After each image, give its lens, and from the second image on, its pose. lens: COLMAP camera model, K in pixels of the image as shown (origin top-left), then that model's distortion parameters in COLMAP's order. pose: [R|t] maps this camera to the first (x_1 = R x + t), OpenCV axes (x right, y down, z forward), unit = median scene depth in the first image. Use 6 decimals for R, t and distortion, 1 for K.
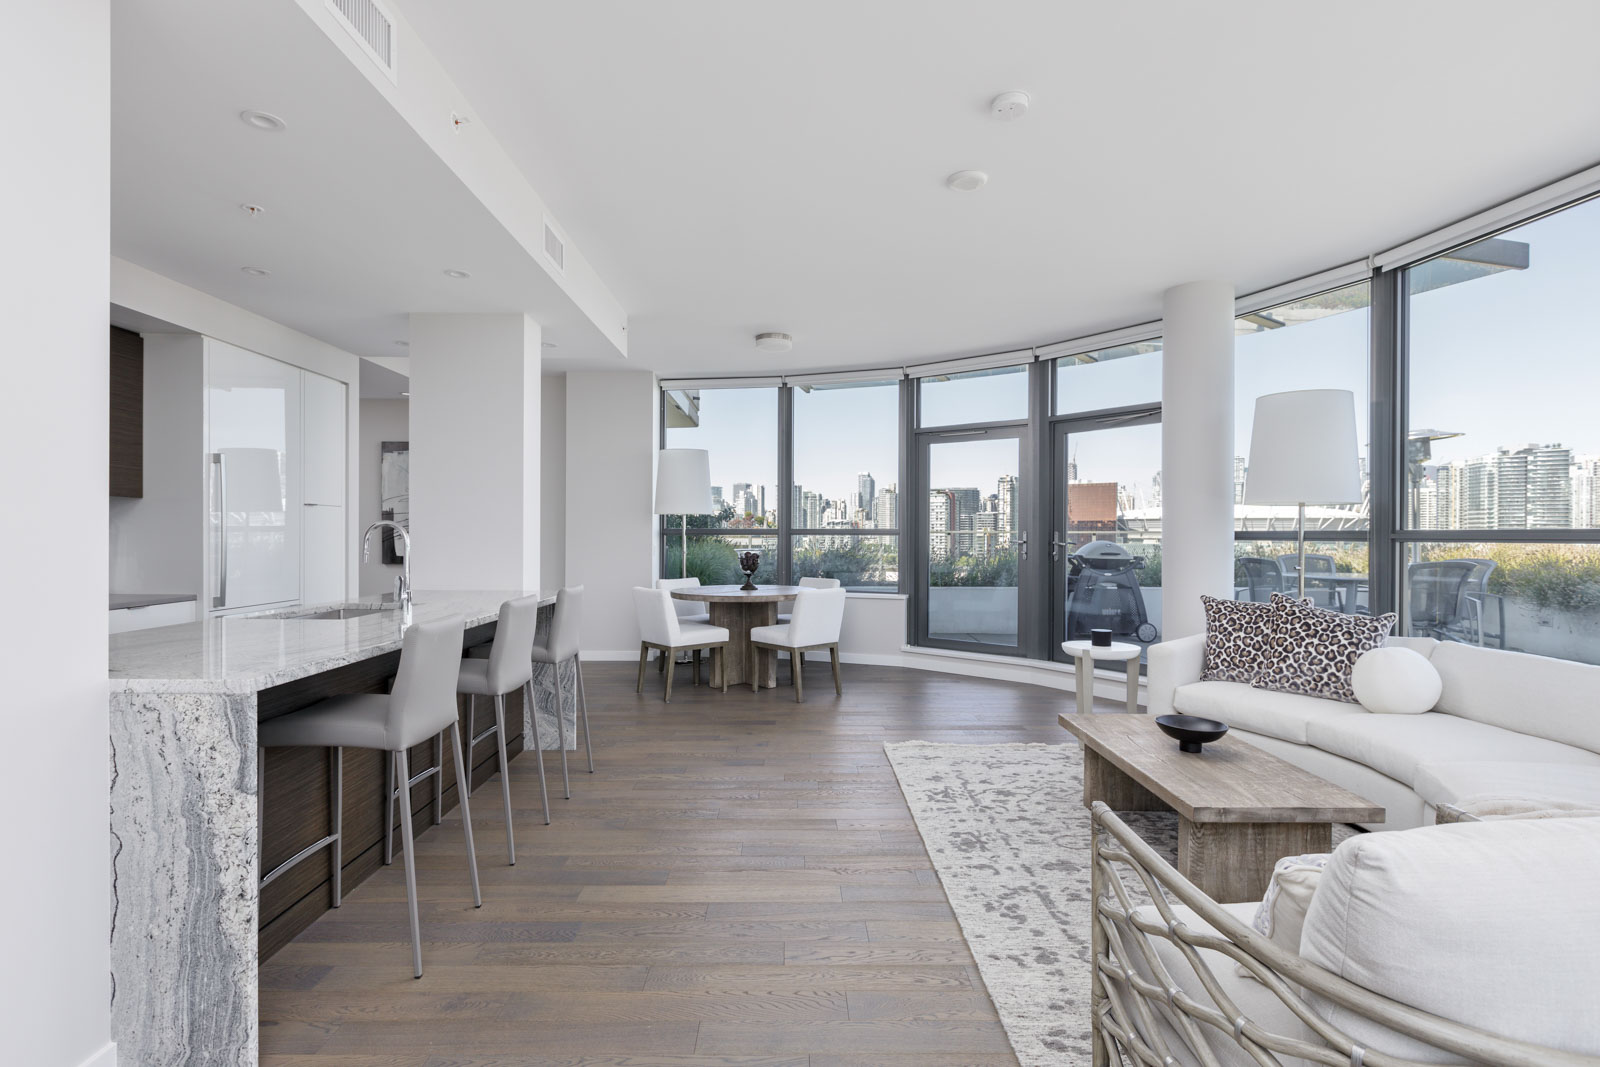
lens RADIAL K [[788.6, 0, 800.0], [0, 788.6, 533.5], [0, 0, 1]] dist [0.010595, 0.000098]
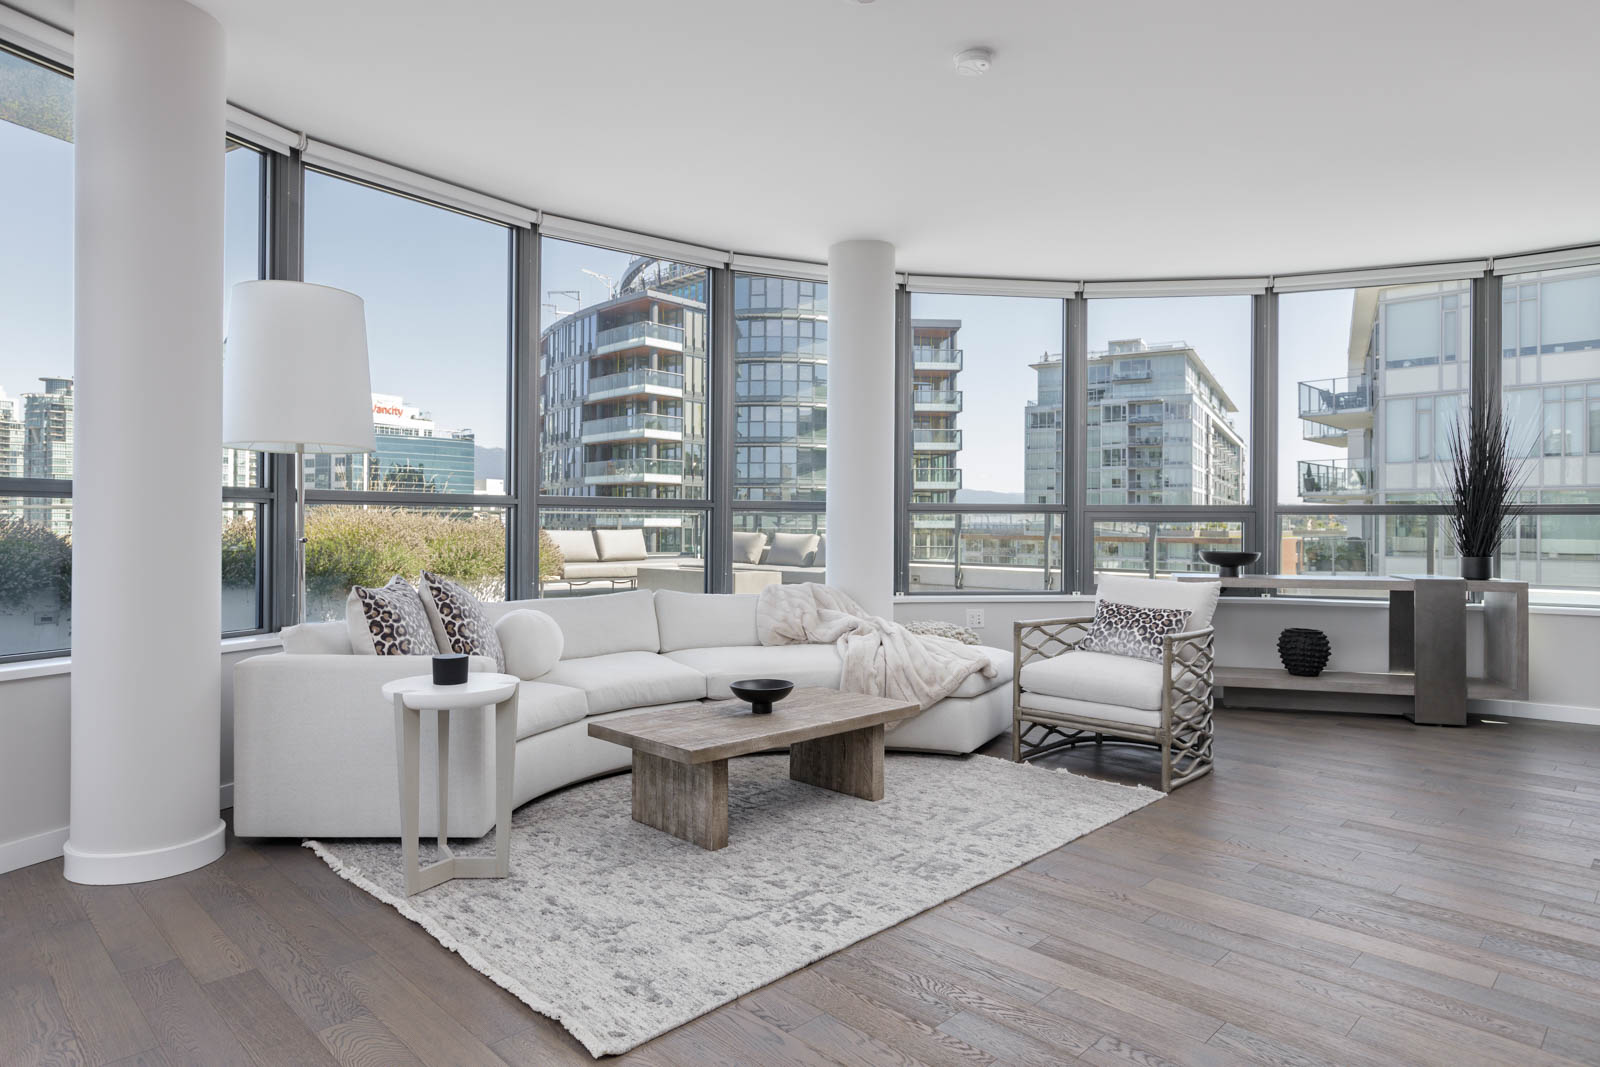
lens RADIAL K [[927.0, 0, 800.0], [0, 927.0, 533.5], [0, 0, 1]] dist [0.001090, 0.000338]
pose [[-0.707908, -0.013373, 0.706178, -0.330164], [-0.010719, 0.999909, 0.008190, 0.031691], [-0.706223, -0.001771, -0.707987, 1.609309]]
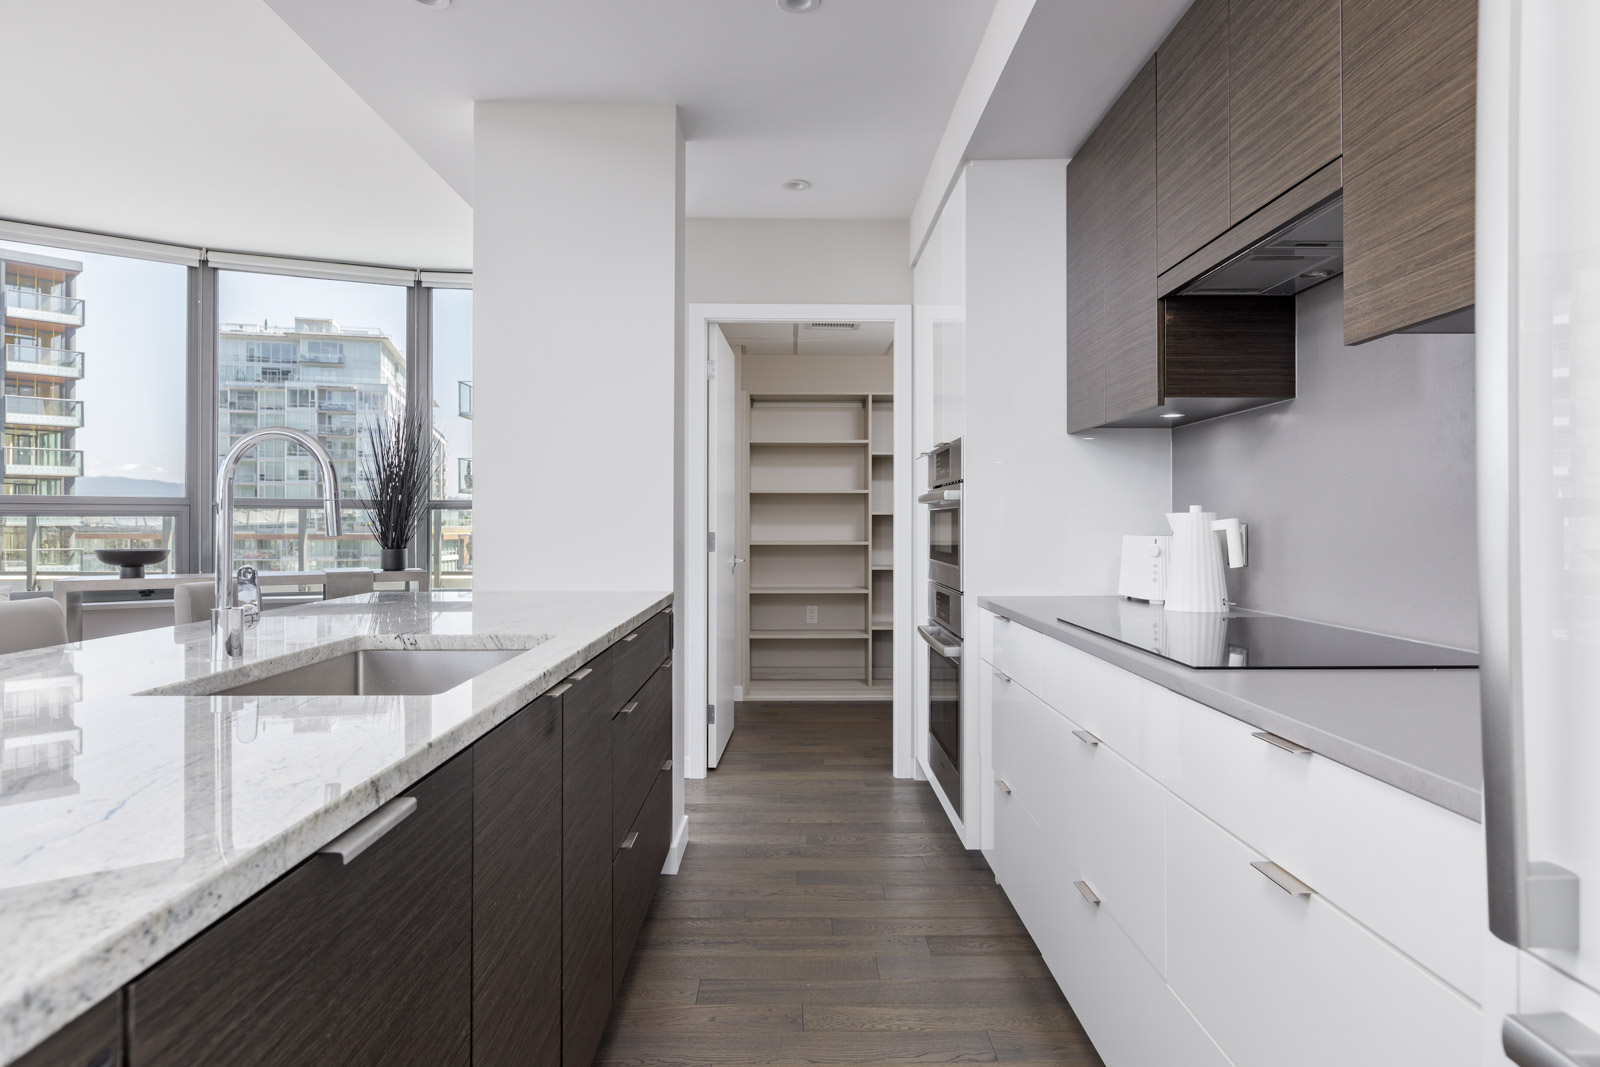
lens RADIAL K [[960.4, 0, 803.2], [0, 960.4, 526.0], [0, 0, 1]] dist [0.002209, 0.001024]
pose [[-0.999948, -0.003793, 0.009484, -0.430999], [-0.003812, 0.999991, -0.001921, 0.031582], [-0.009477, -0.001957, -0.999953, 1.563078]]
